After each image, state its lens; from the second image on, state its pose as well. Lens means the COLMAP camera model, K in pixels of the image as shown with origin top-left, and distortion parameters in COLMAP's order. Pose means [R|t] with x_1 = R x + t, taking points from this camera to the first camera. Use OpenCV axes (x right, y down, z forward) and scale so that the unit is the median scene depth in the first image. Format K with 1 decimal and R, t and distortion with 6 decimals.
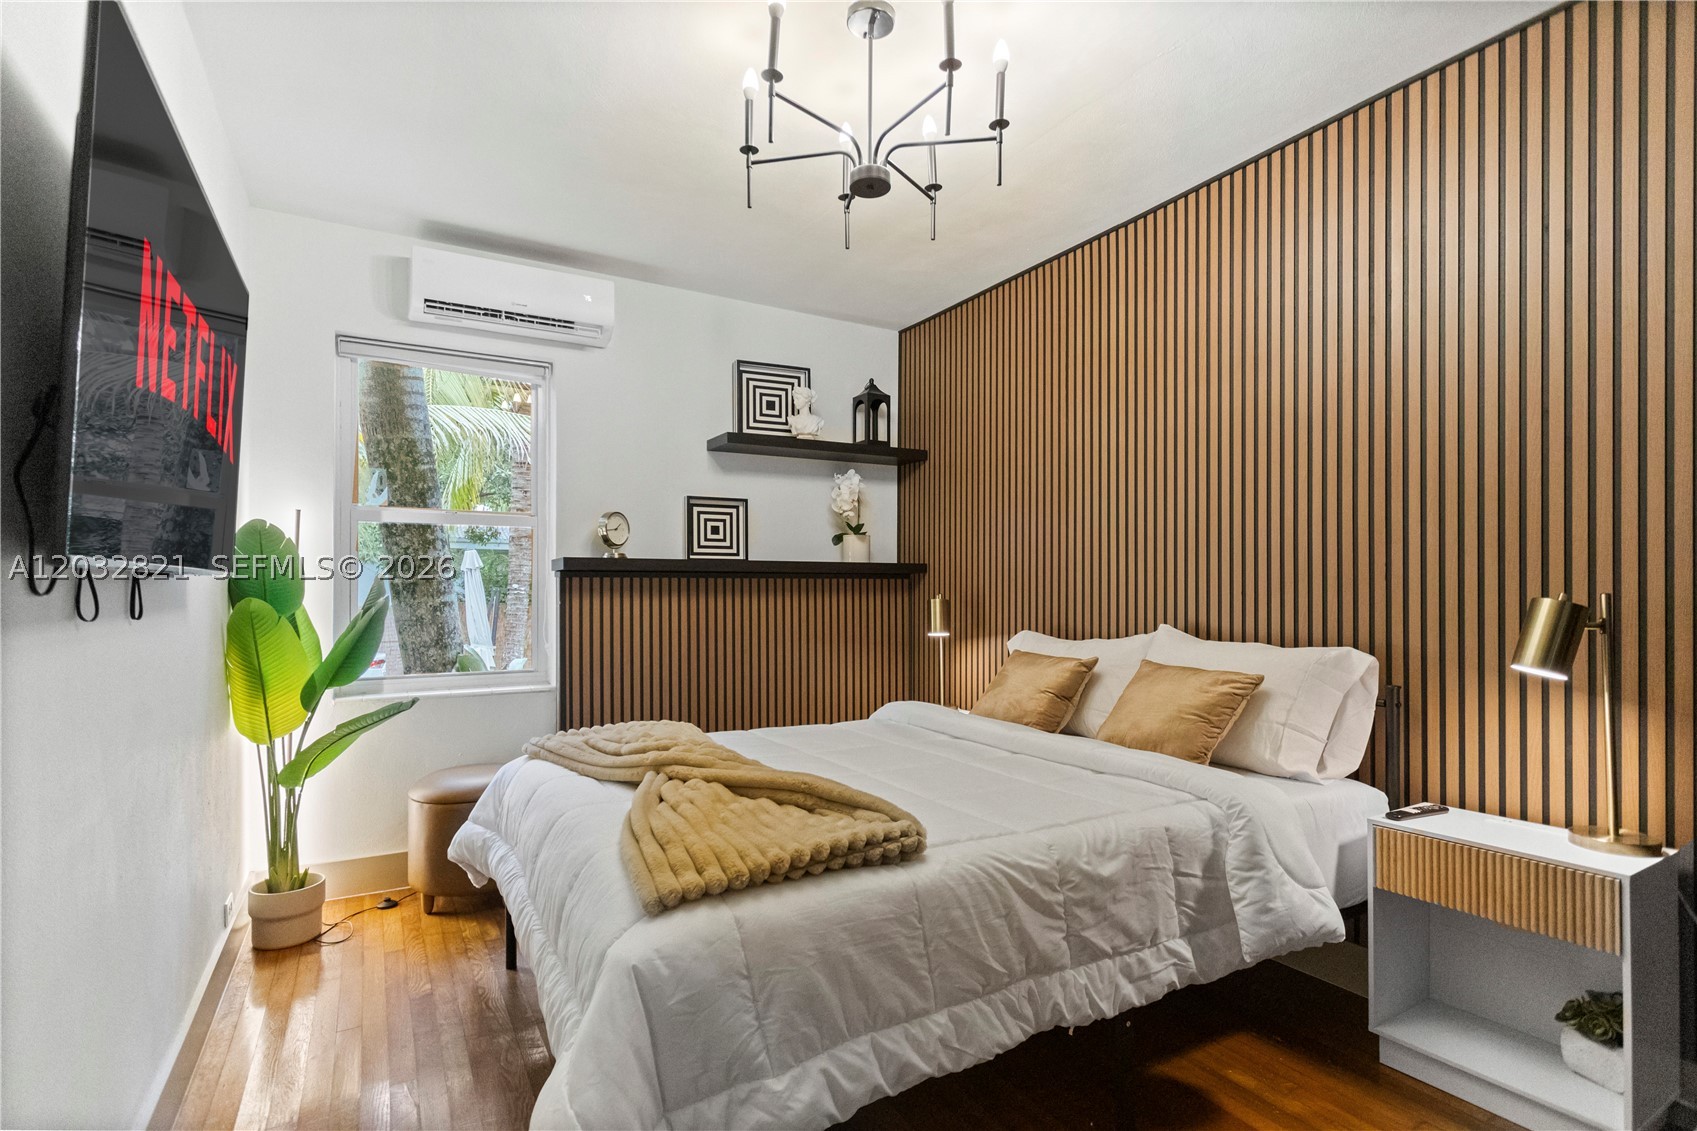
lens RADIAL K [[812.2, 0, 826.7], [0, 812.2, 585.5], [0, 0, 1]] dist [0.002398, -0.000240]
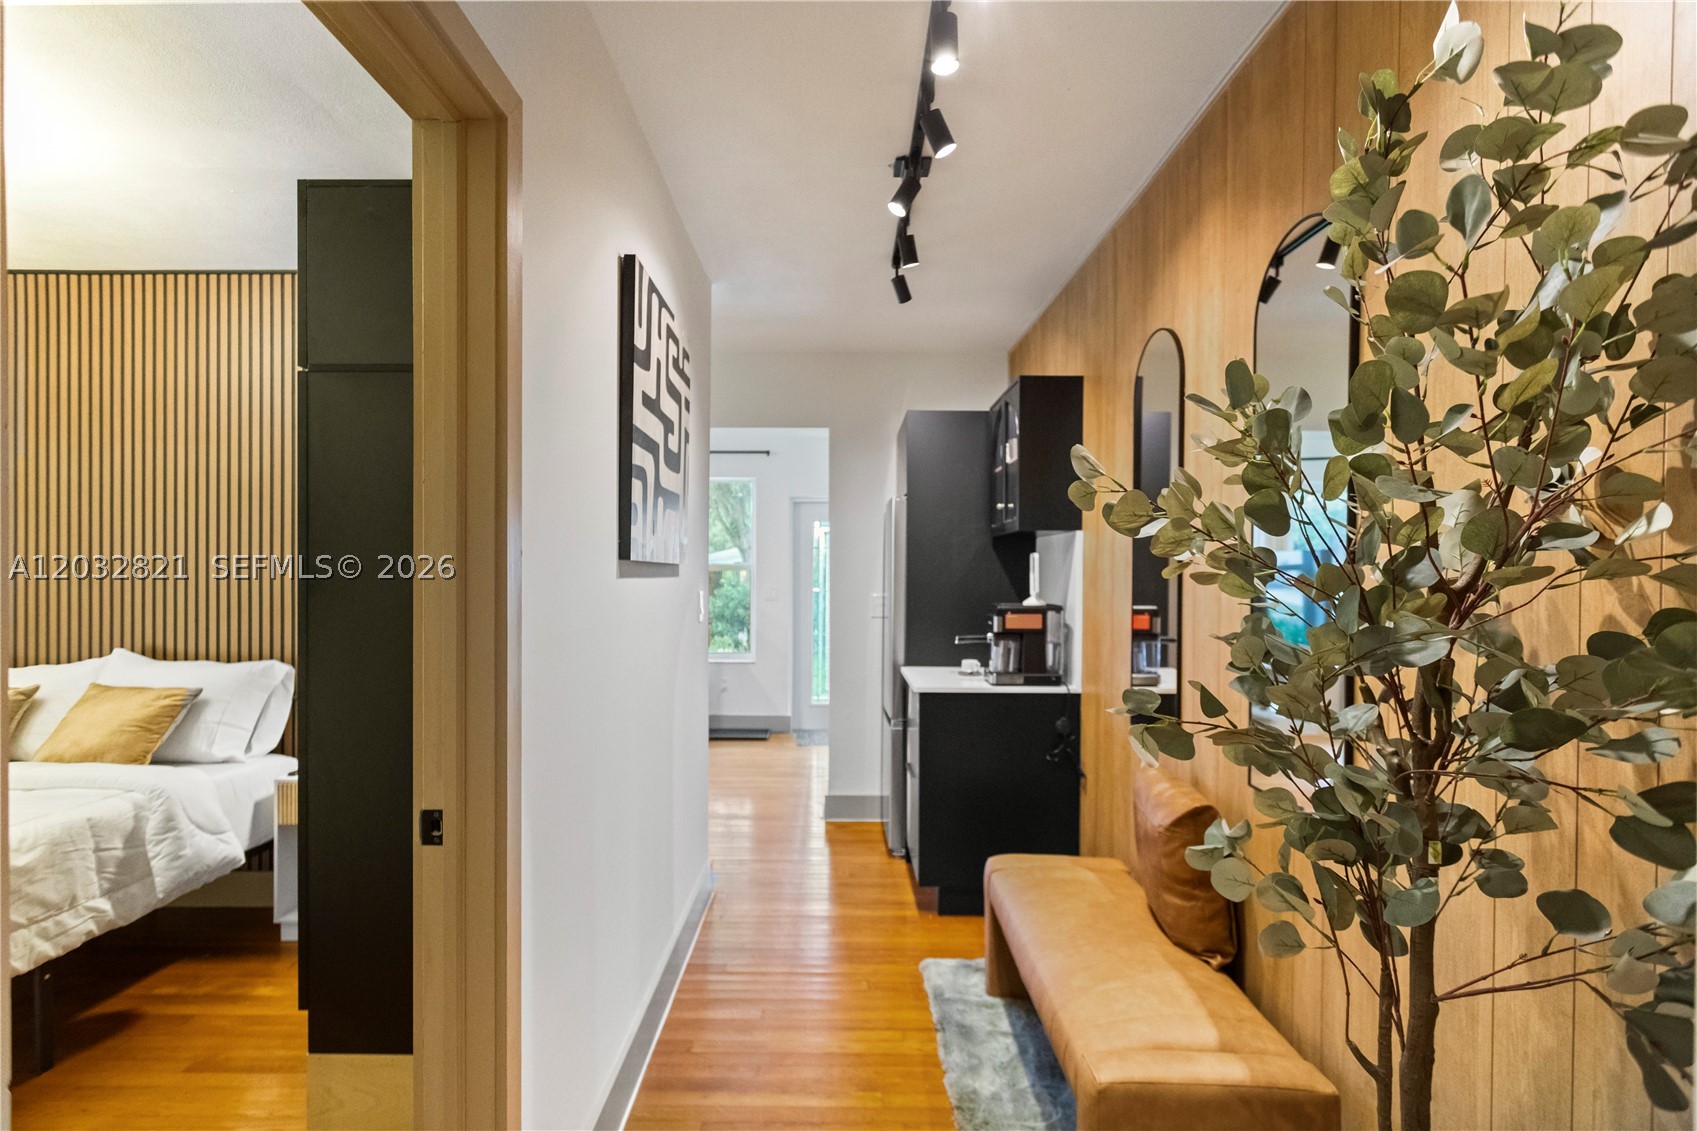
lens RADIAL K [[812.2, 0, 826.7], [0, 812.2, 585.5], [0, 0, 1]] dist [0.002398, -0.000240]
pose [[0.496600, -0.005392, 0.867963, -0.126477], [-0.011640, 0.999849, 0.012871, -0.106784], [-0.867901, -0.016495, 0.496462, -0.670937]]
